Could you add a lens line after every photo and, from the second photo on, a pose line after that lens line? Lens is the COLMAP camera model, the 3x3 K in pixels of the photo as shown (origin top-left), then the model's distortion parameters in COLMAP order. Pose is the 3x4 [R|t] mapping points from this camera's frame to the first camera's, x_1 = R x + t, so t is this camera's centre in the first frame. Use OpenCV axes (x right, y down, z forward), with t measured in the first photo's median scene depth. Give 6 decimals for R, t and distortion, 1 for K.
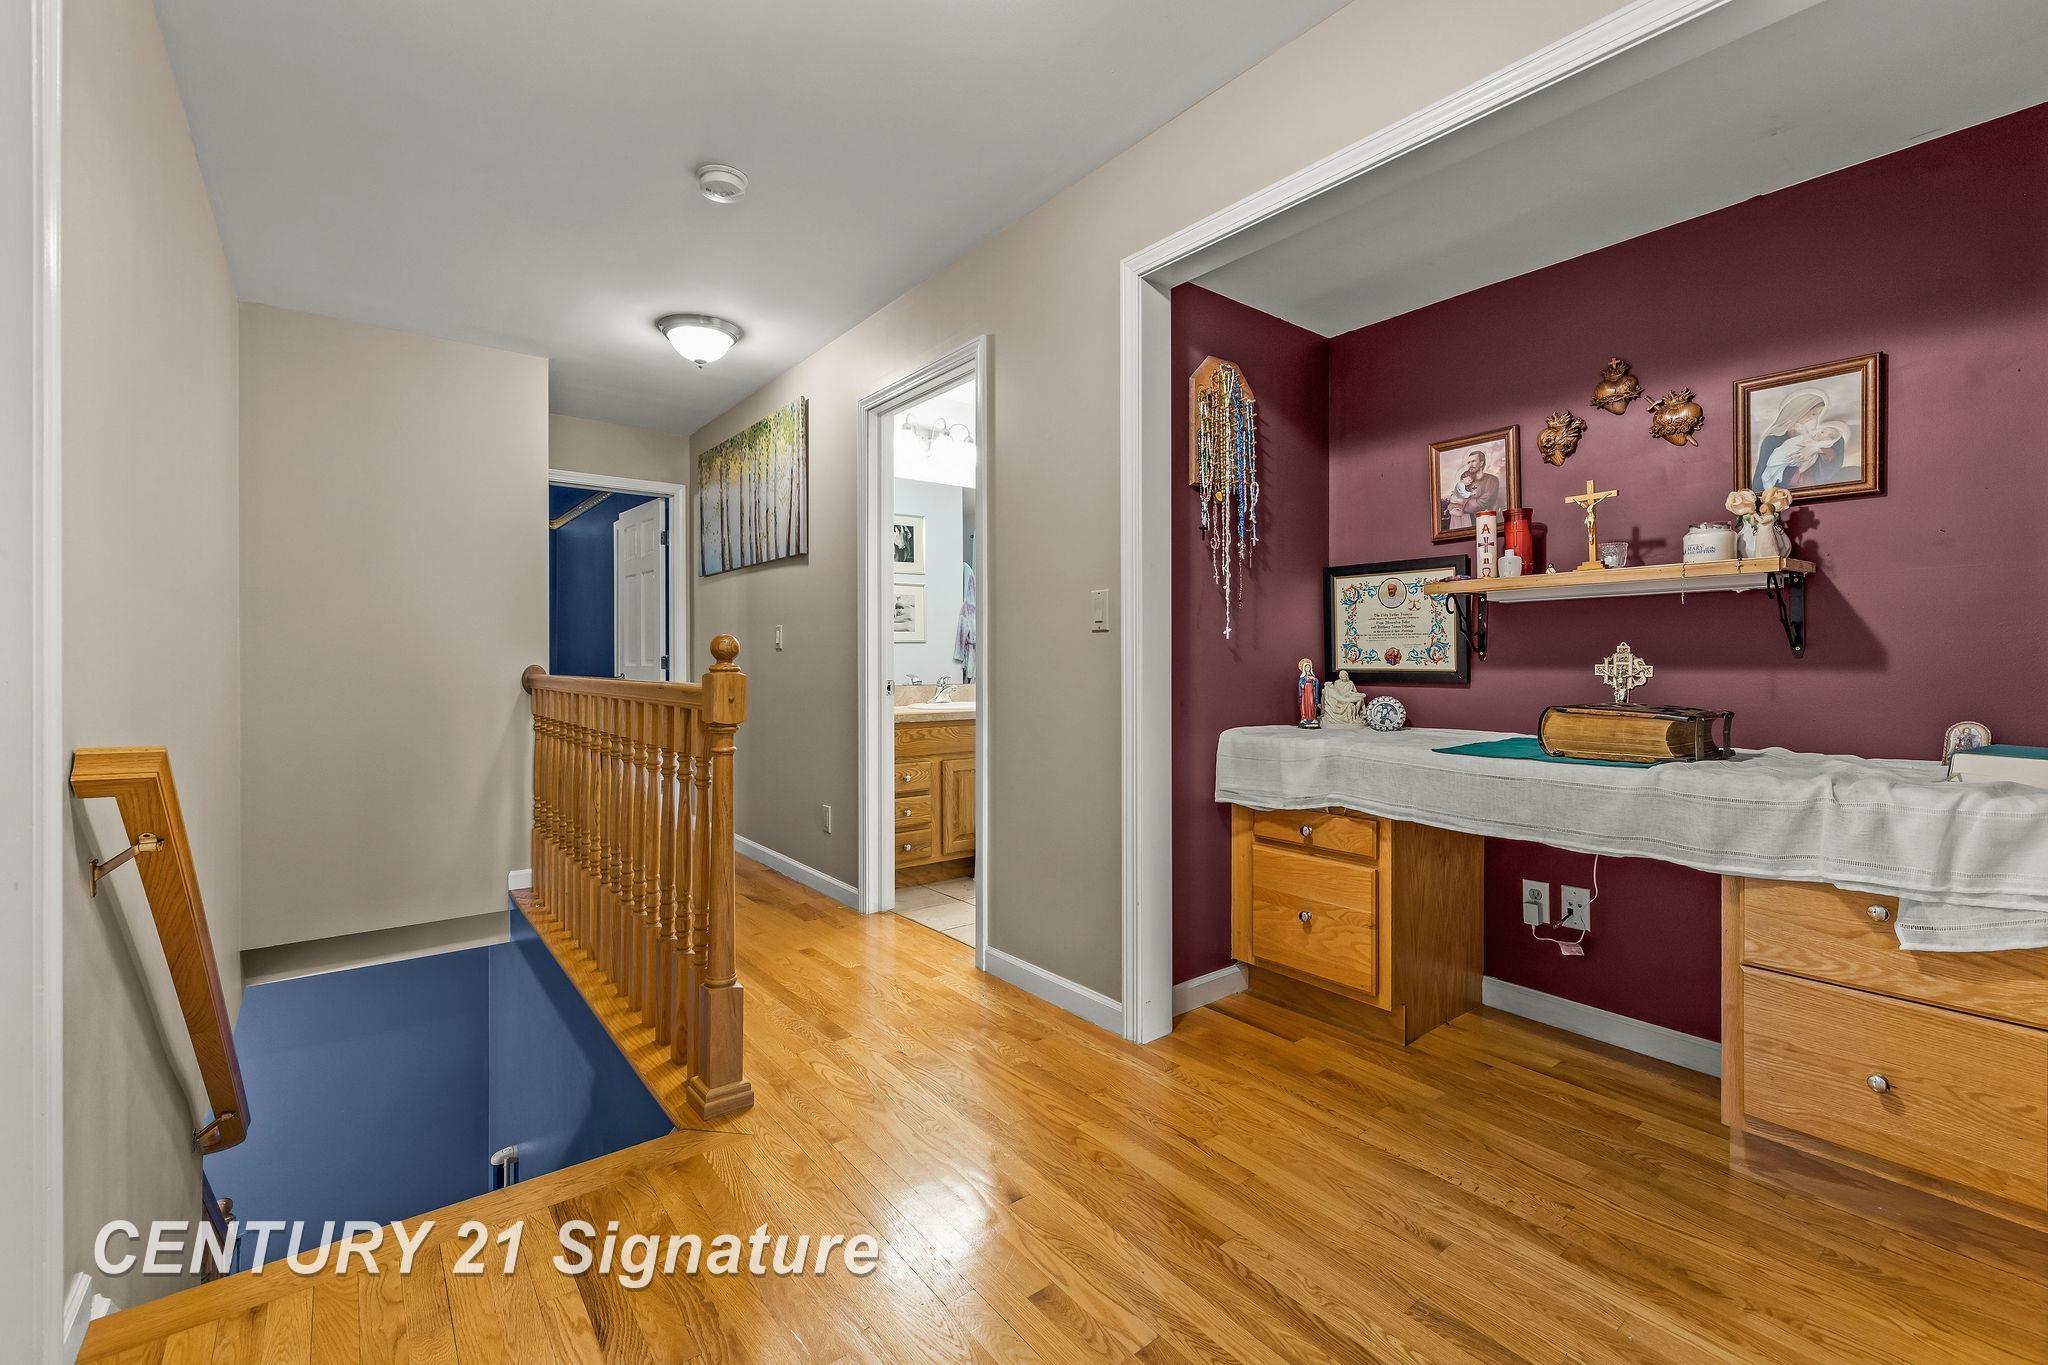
lens RADIAL K [[866.1, 0, 1013.4], [0, 866.1, 672.7], [0, 0, 1]] dist [0.000273, 0.000105]
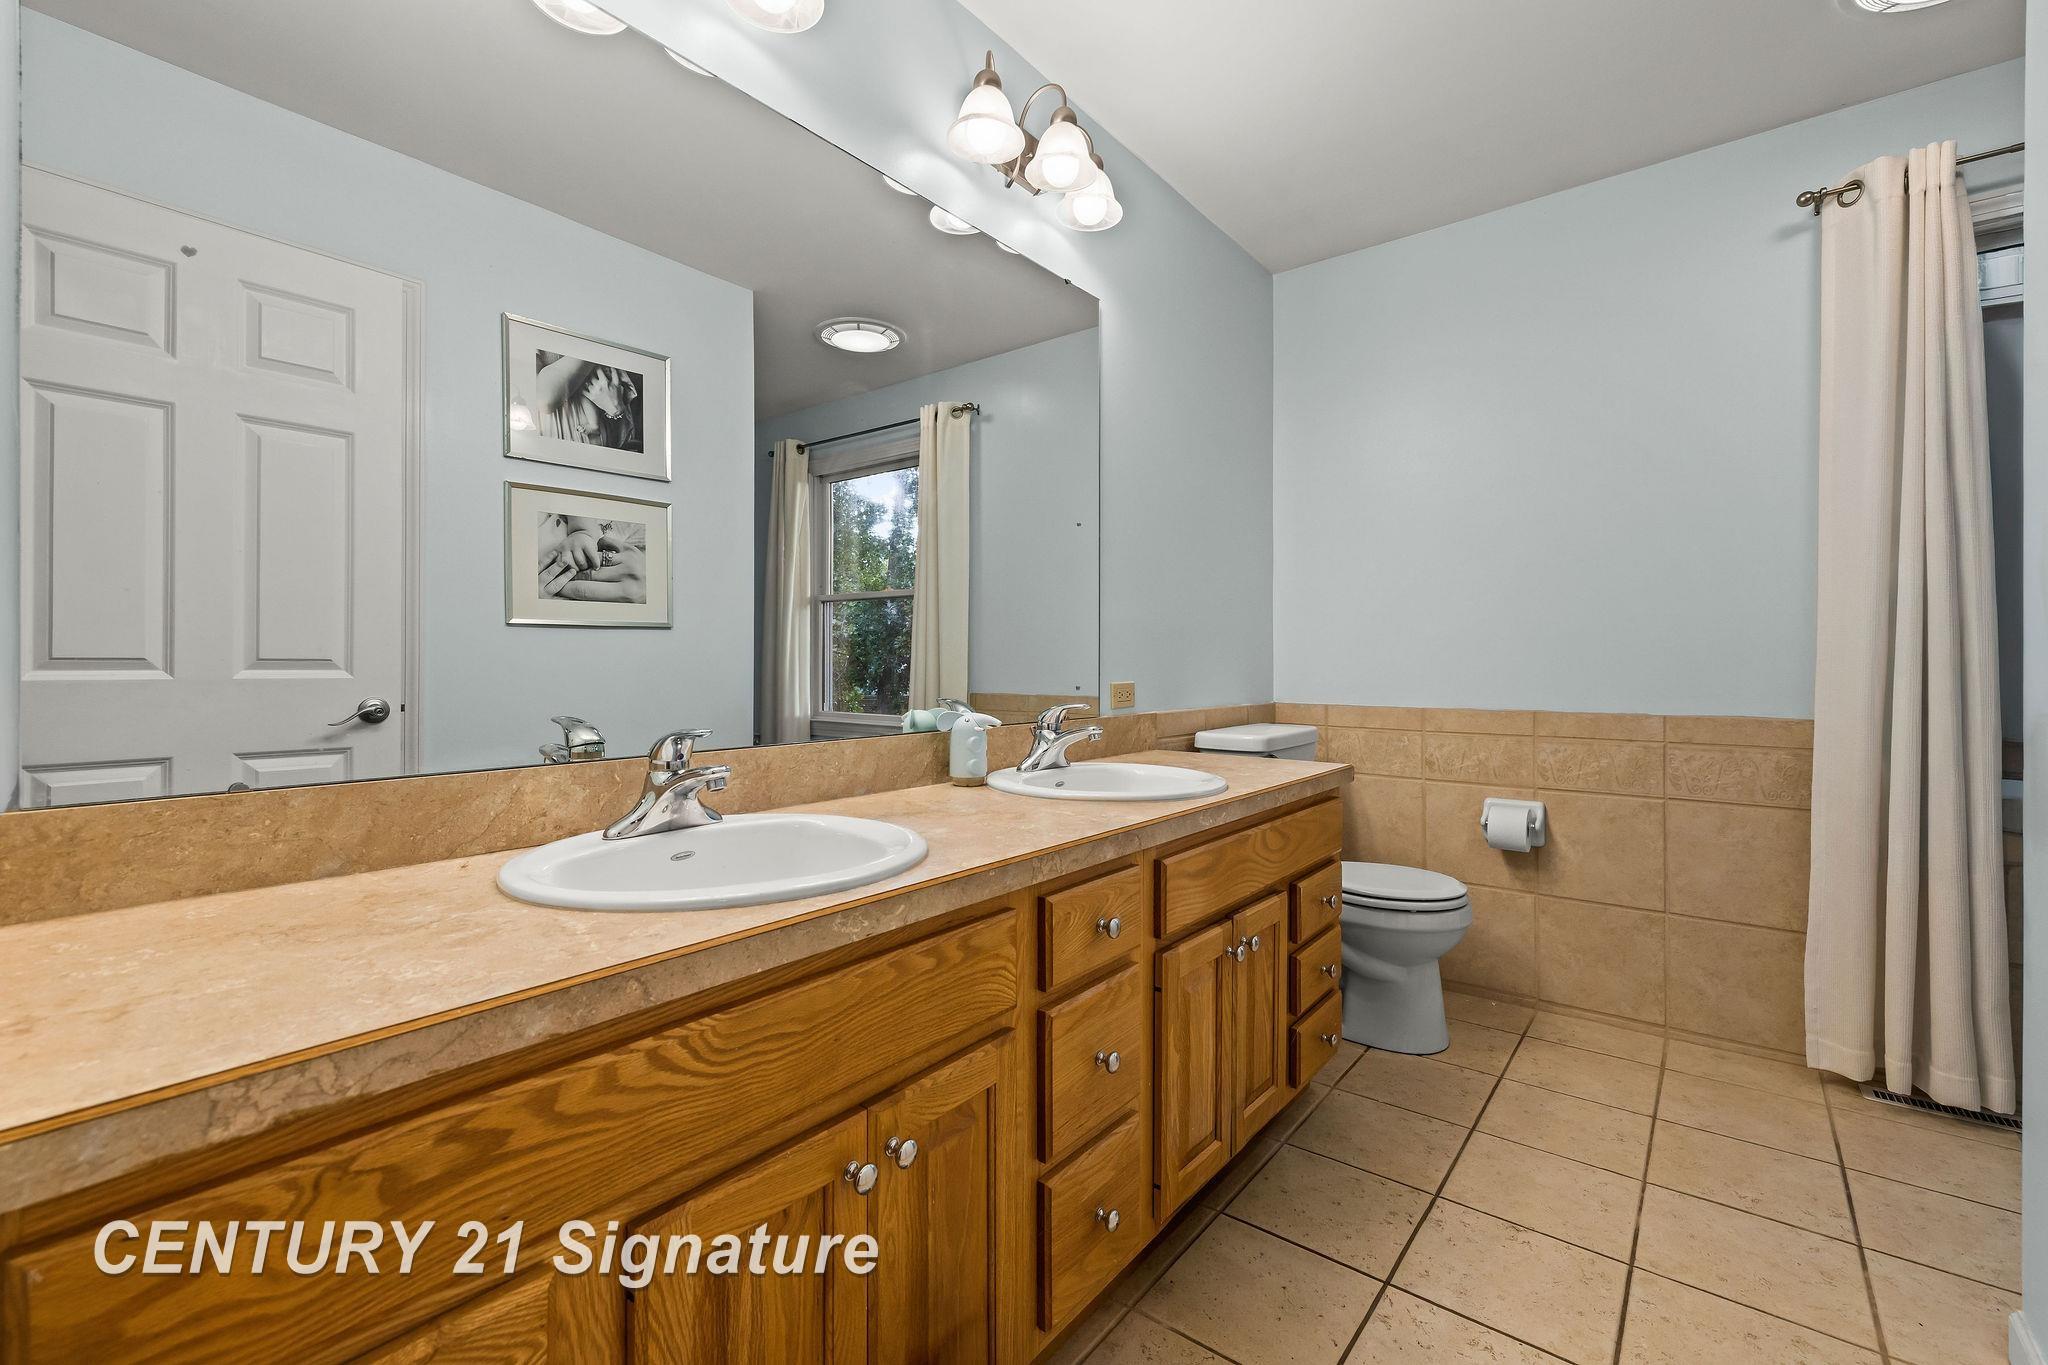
lens RADIAL K [[866.1, 0, 1013.4], [0, 866.1, 672.7], [0, 0, 1]] dist [0.000273, 0.000105]
pose [[0.973744, 0.001660, 0.227640, -0.028173], [-0.001361, 0.999998, -0.001470, -0.010146], [-0.227642, 0.001122, 0.973744, 0.509521]]
